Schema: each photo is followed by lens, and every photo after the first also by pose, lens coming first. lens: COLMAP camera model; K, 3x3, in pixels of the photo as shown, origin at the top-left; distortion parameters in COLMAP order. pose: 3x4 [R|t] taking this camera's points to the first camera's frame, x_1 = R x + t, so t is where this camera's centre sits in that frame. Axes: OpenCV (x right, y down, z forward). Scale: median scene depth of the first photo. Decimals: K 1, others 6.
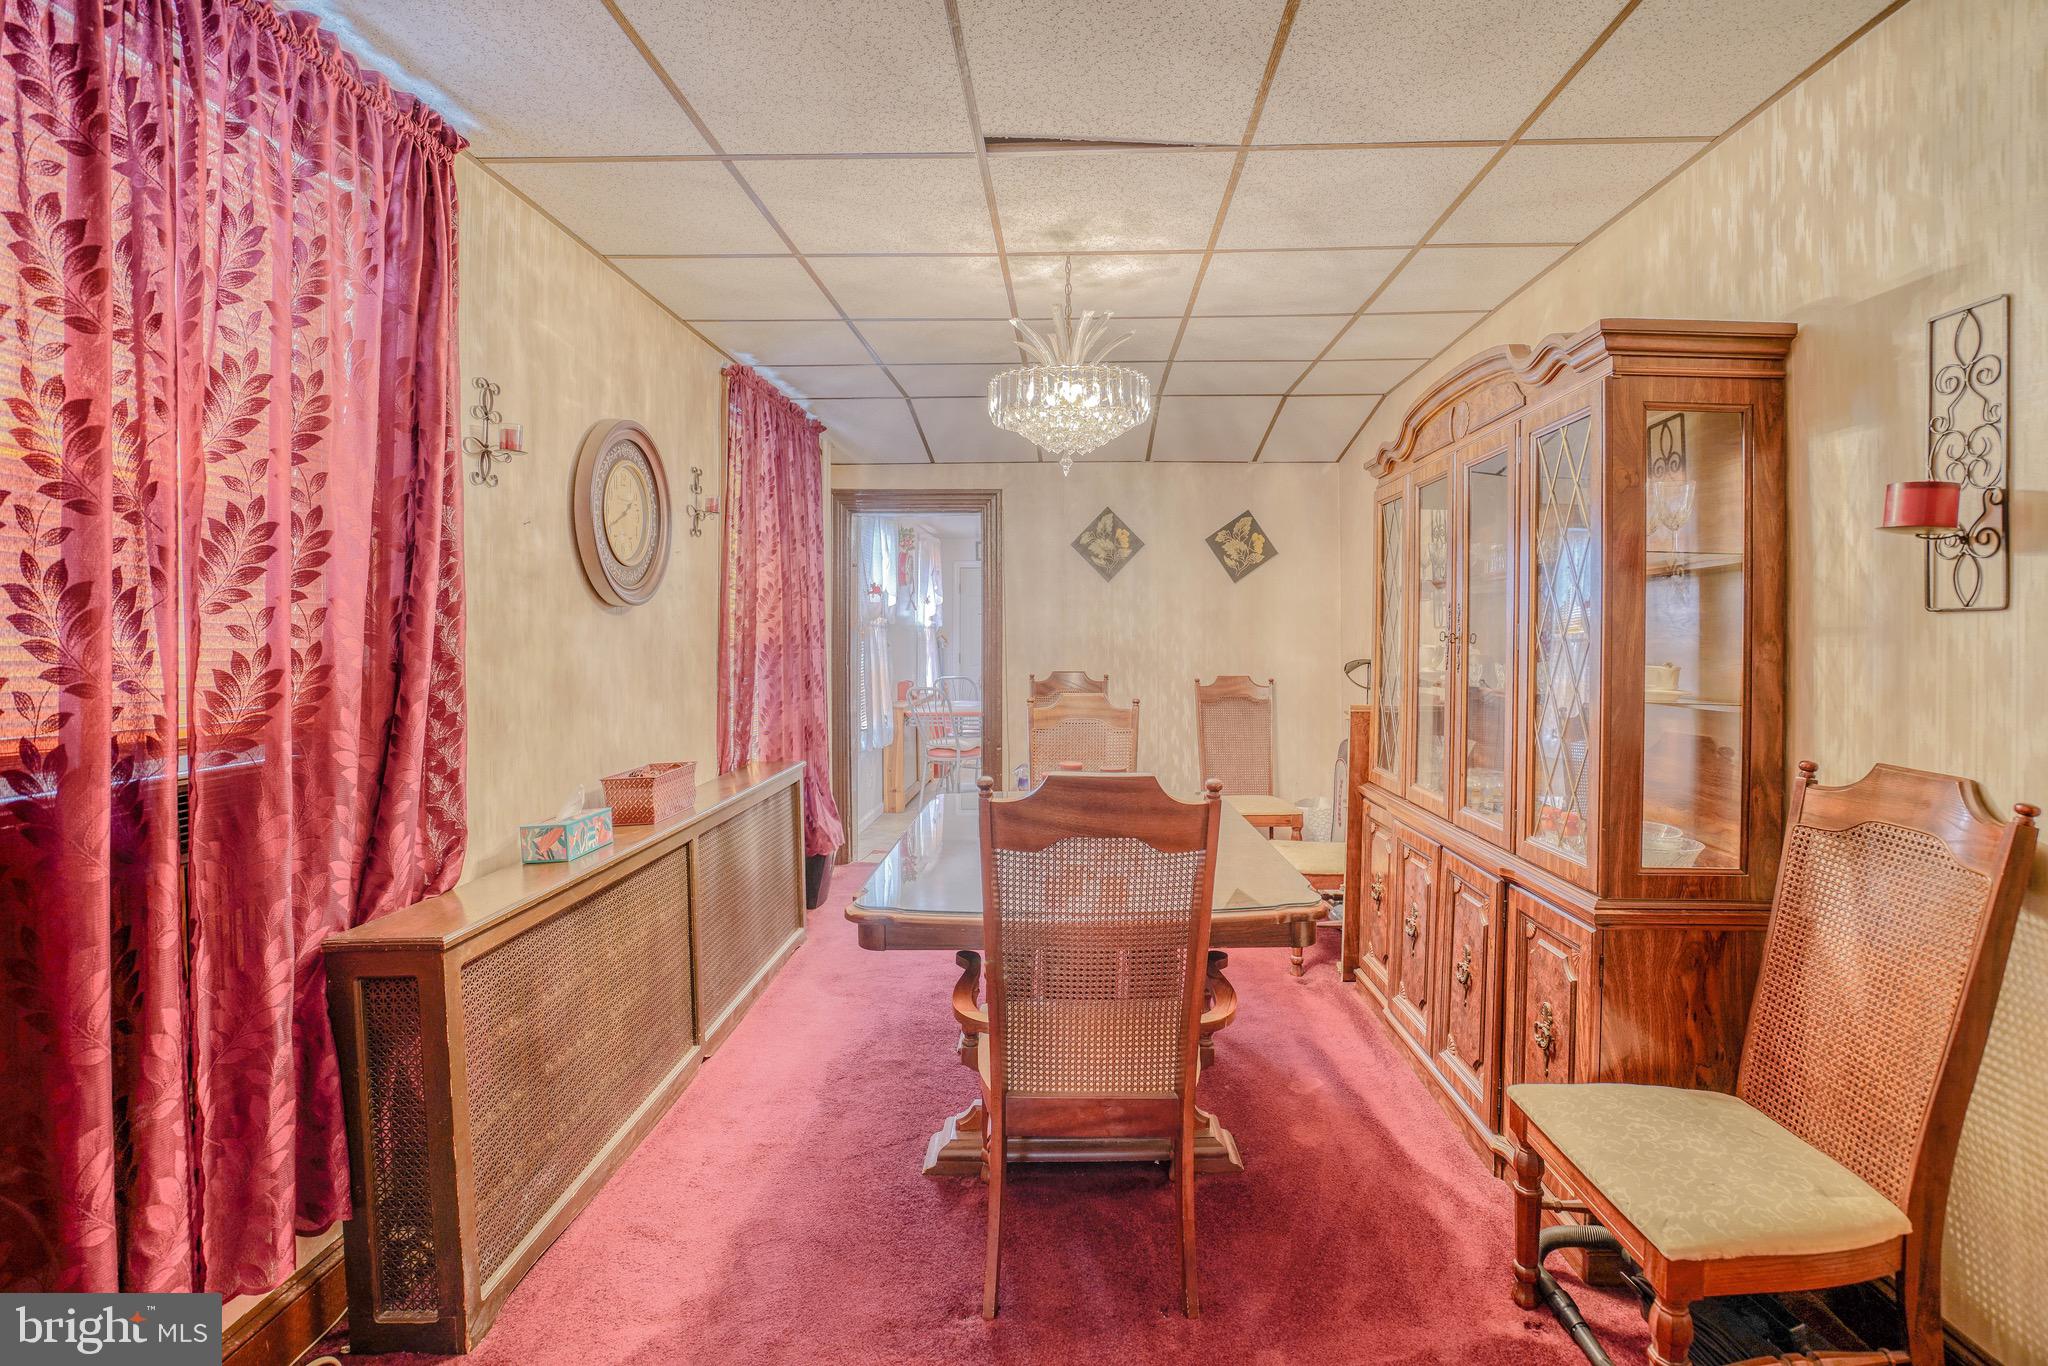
lens RADIAL K [[964.1, 0, 1013.5], [0, 964.1, 667.1], [0, 0, 1]] dist [-0.049906, 0.025649]
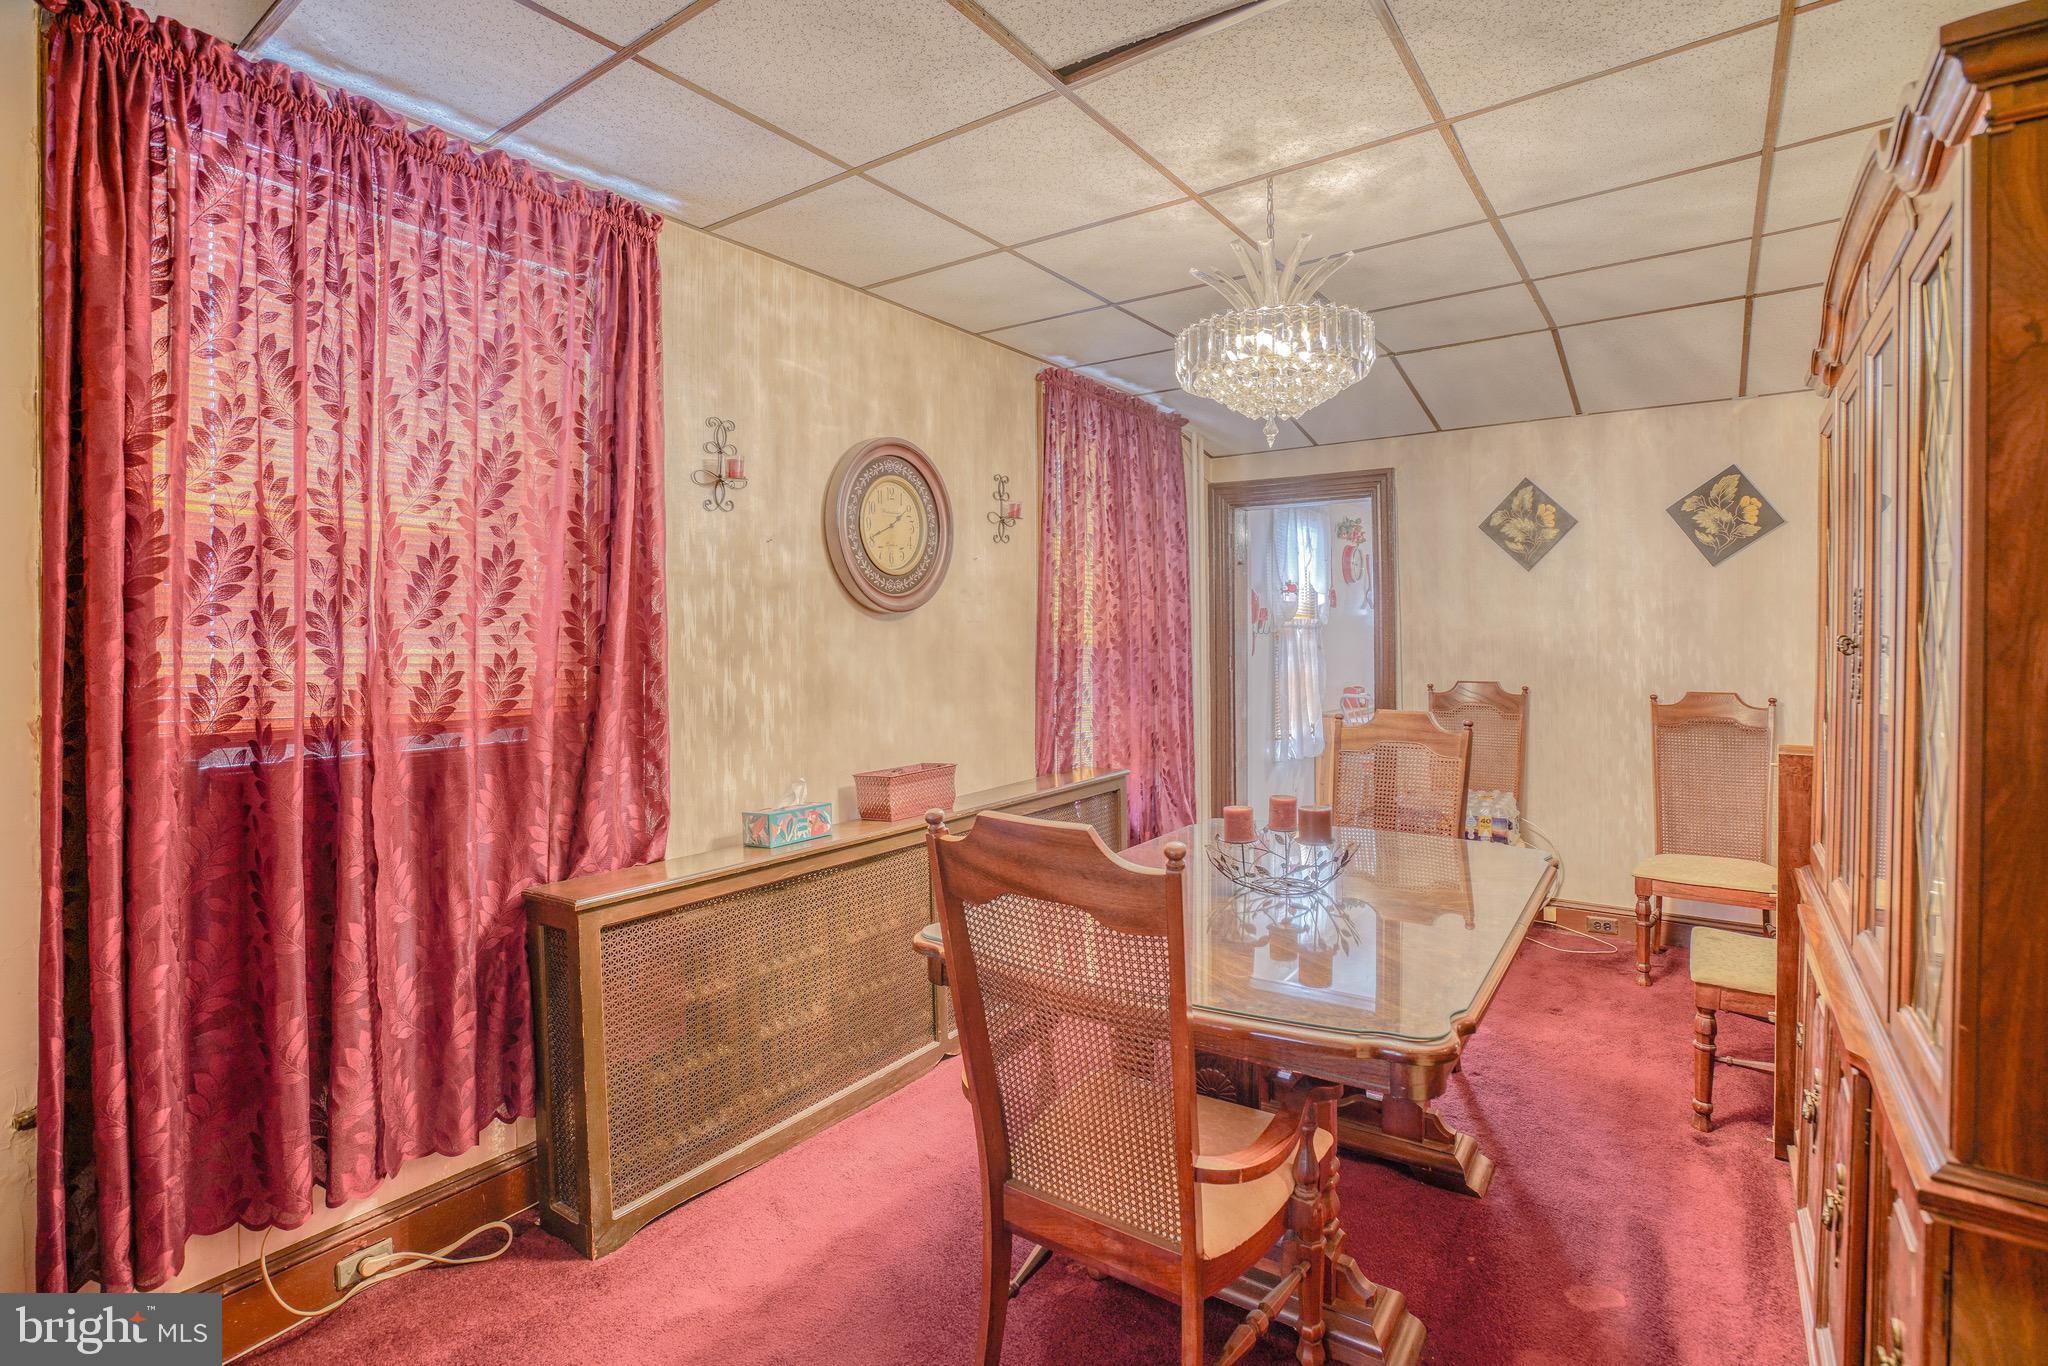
lens RADIAL K [[959.4, 0, 1022.7], [0, 959.4, 661.3], [0, 0, 1]] dist [-0.055661, 0.026228]
pose [[0.836902, 0.011380, -0.547234, 0.353607], [-0.014452, 0.999895, -0.001309, -0.013067], [0.547161, 0.009005, 0.836979, 0.226300]]
